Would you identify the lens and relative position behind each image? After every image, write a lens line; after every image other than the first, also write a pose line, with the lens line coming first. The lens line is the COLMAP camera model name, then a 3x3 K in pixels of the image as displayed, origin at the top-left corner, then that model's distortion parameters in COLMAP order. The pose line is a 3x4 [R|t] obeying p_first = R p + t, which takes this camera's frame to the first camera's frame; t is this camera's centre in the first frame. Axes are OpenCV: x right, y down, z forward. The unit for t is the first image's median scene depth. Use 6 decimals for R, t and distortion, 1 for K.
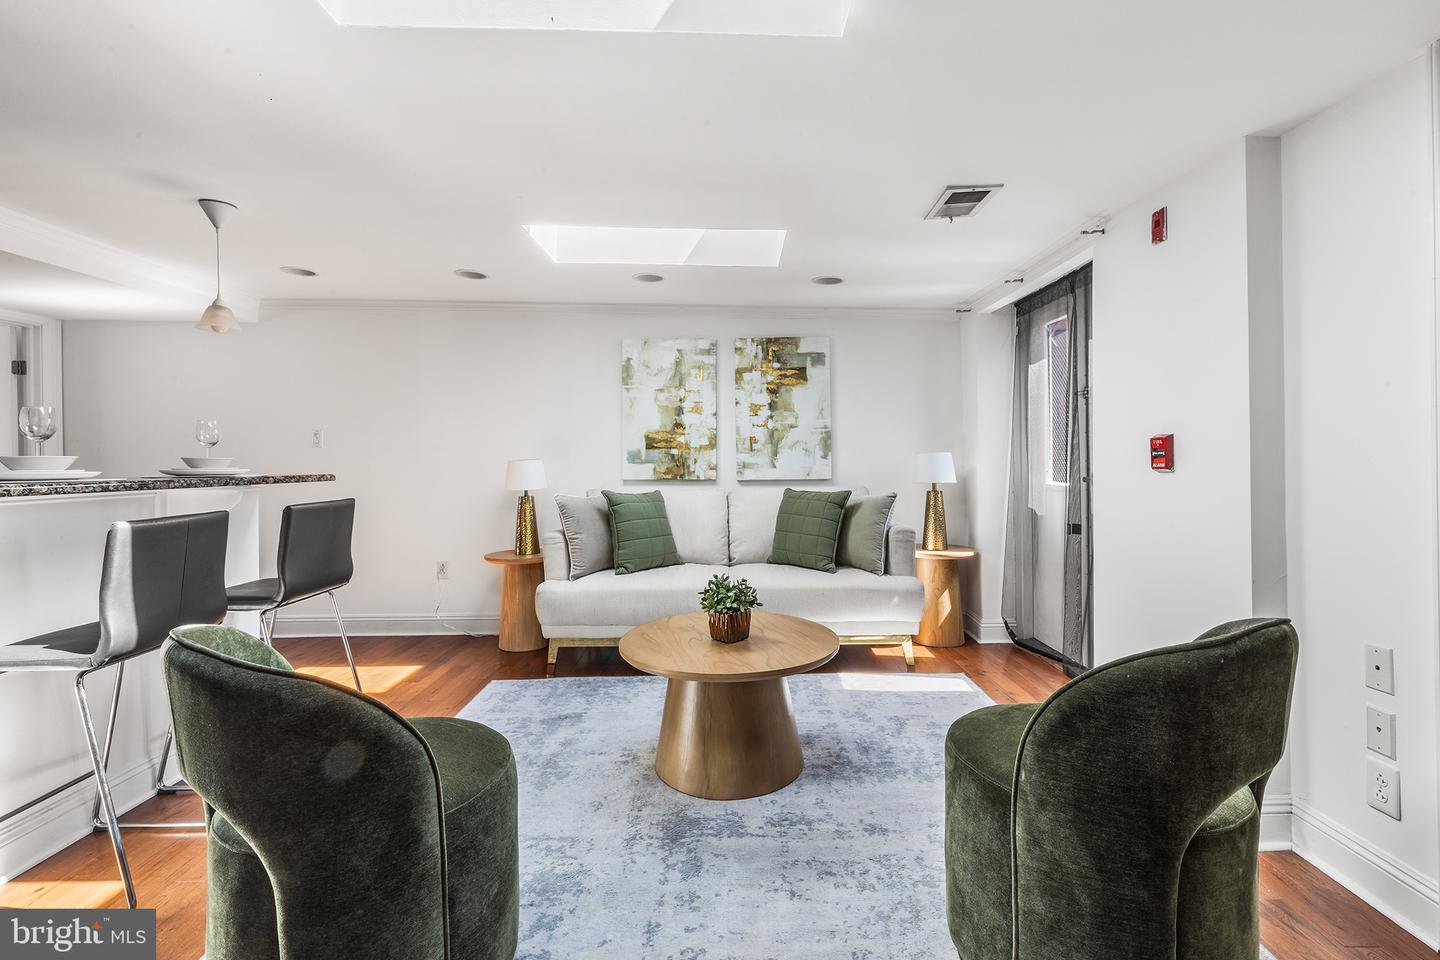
lens RADIAL K [[651.6, 0, 720.3], [0, 651.6, 459.2], [0, 0, 1]] dist [0.002593, 0.000011]
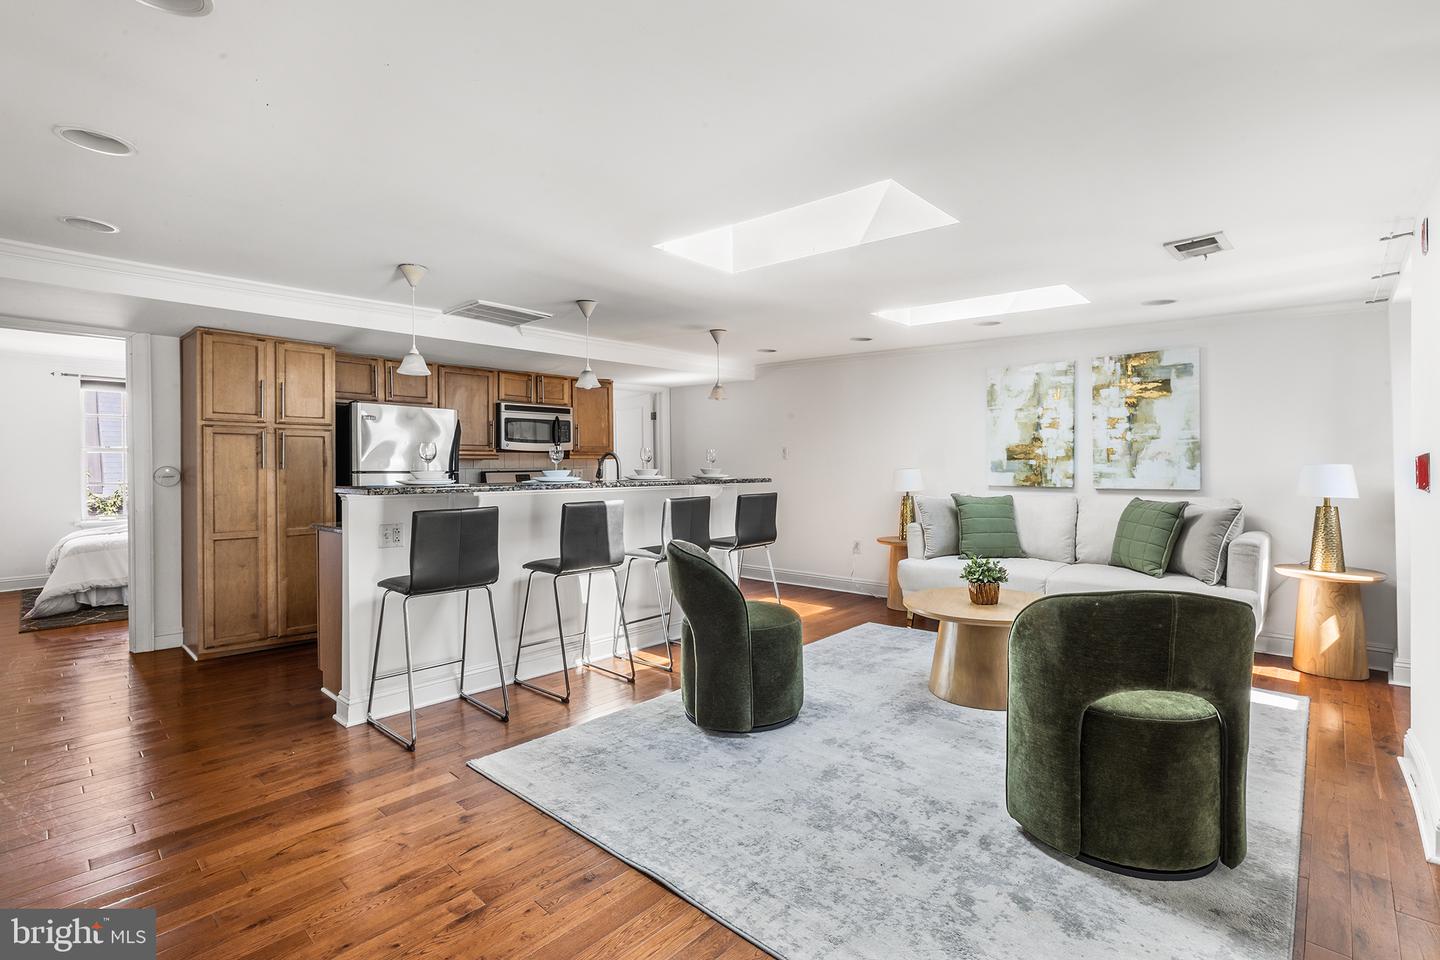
lens RADIAL K [[652.0, 0, 719.9], [0, 652.0, 469.1], [0, 0, 1]] dist [0.000064, -0.000125]
pose [[0.736847, 0.008157, -0.676010, 0.302638], [0.001085, 0.999912, 0.013248, -0.015285], [0.676058, -0.010495, 0.736773, -0.224351]]
